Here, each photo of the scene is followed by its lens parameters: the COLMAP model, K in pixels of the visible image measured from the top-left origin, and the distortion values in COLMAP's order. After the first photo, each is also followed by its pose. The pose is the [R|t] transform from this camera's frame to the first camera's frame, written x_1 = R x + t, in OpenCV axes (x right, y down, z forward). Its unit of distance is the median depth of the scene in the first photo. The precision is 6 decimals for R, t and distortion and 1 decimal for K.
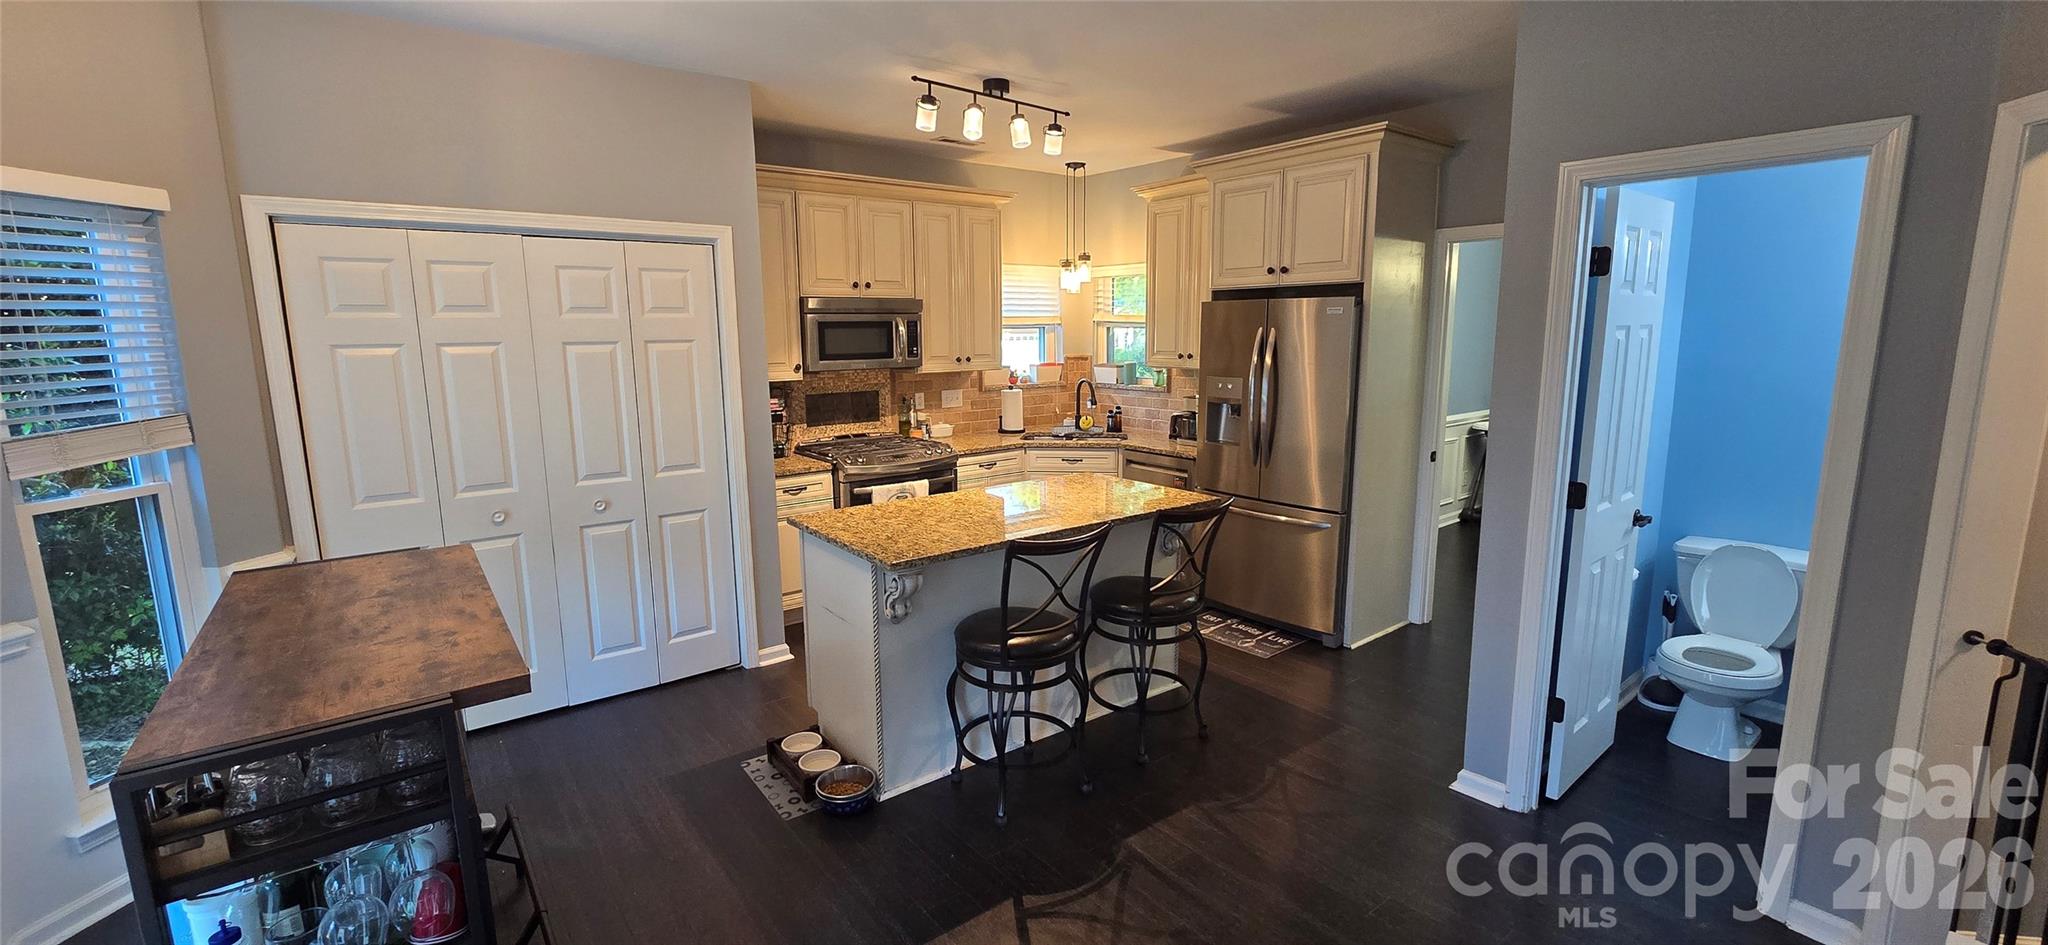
lens RADIAL K [[835.9, 0, 1013.5], [0, 835.9, 461.6], [0, 0, 1]] dist [-0.004703, 0.001292]
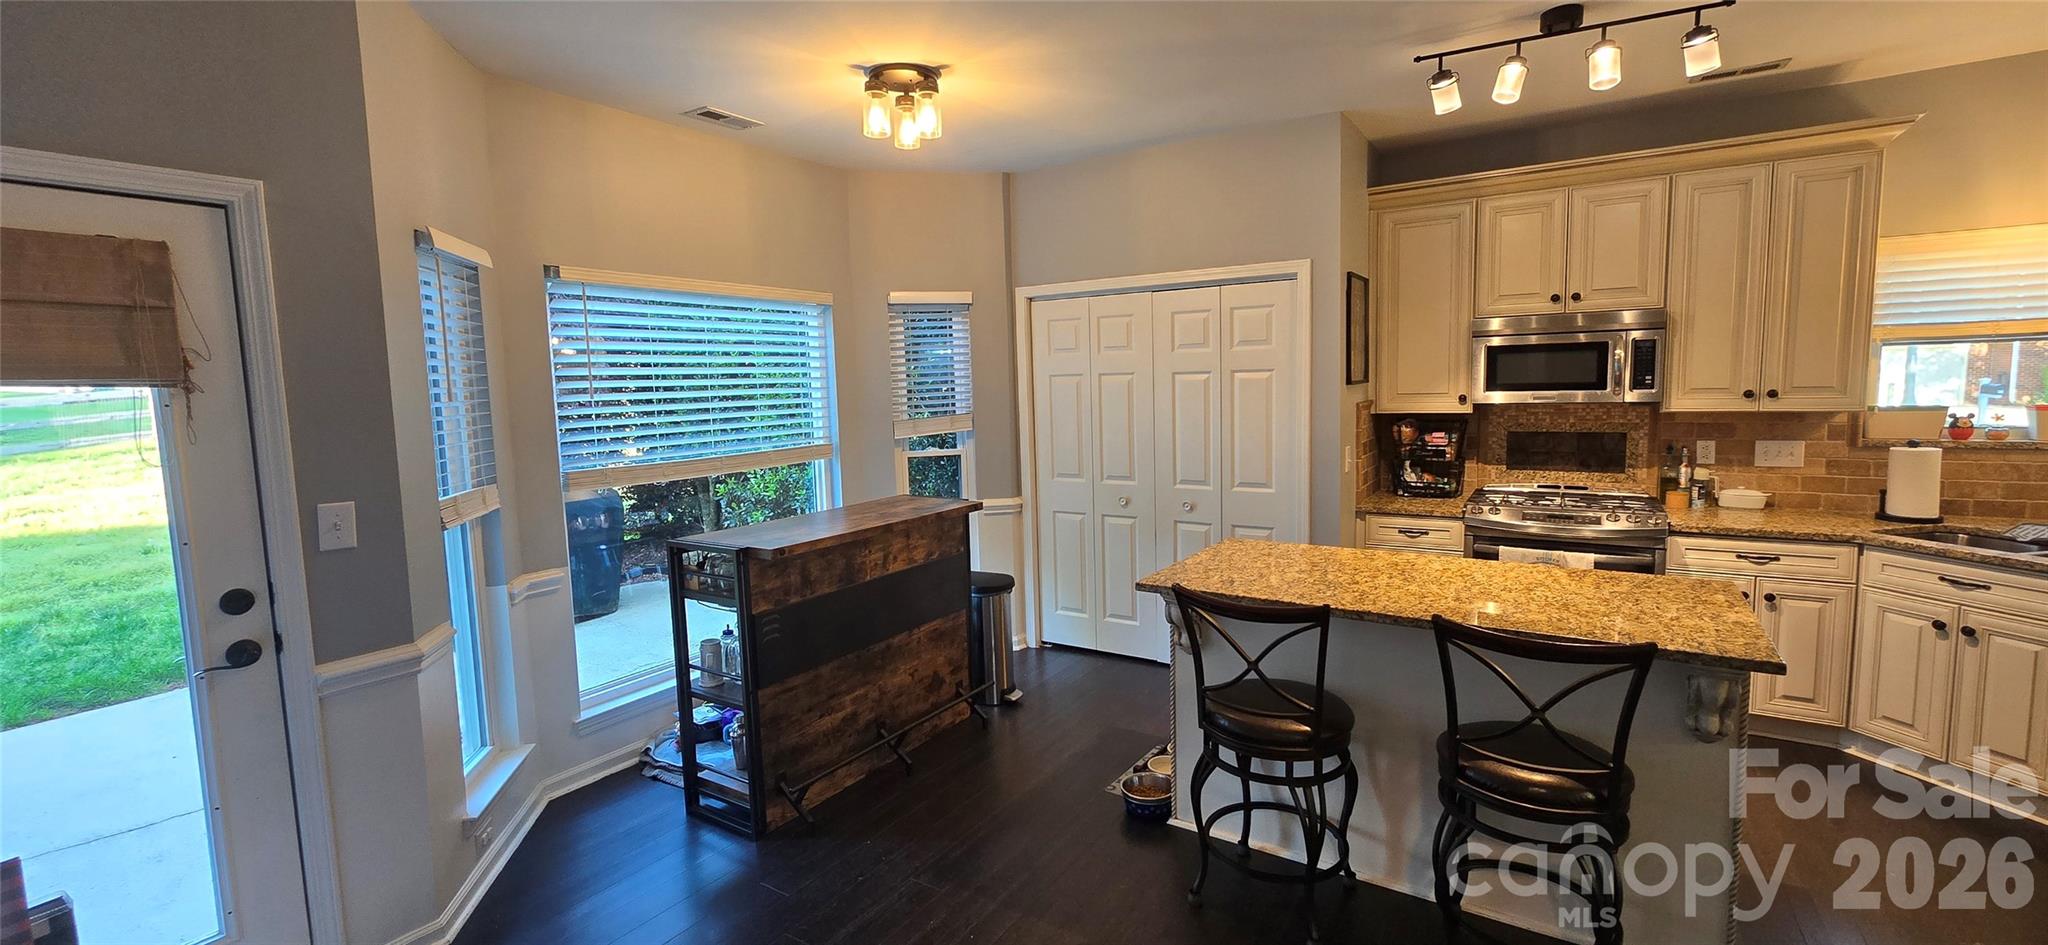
lens RADIAL K [[835.9, 0, 1027.8], [0, 835.9, 460.8], [0, 0, 1]] dist [-0.004703, 0.001292]
pose [[0.331249, 0.093355, -0.938914, 0.370992], [-0.127171, 0.990431, 0.053611, -0.031968], [0.934934, 0.101644, 0.339951, 0.243653]]
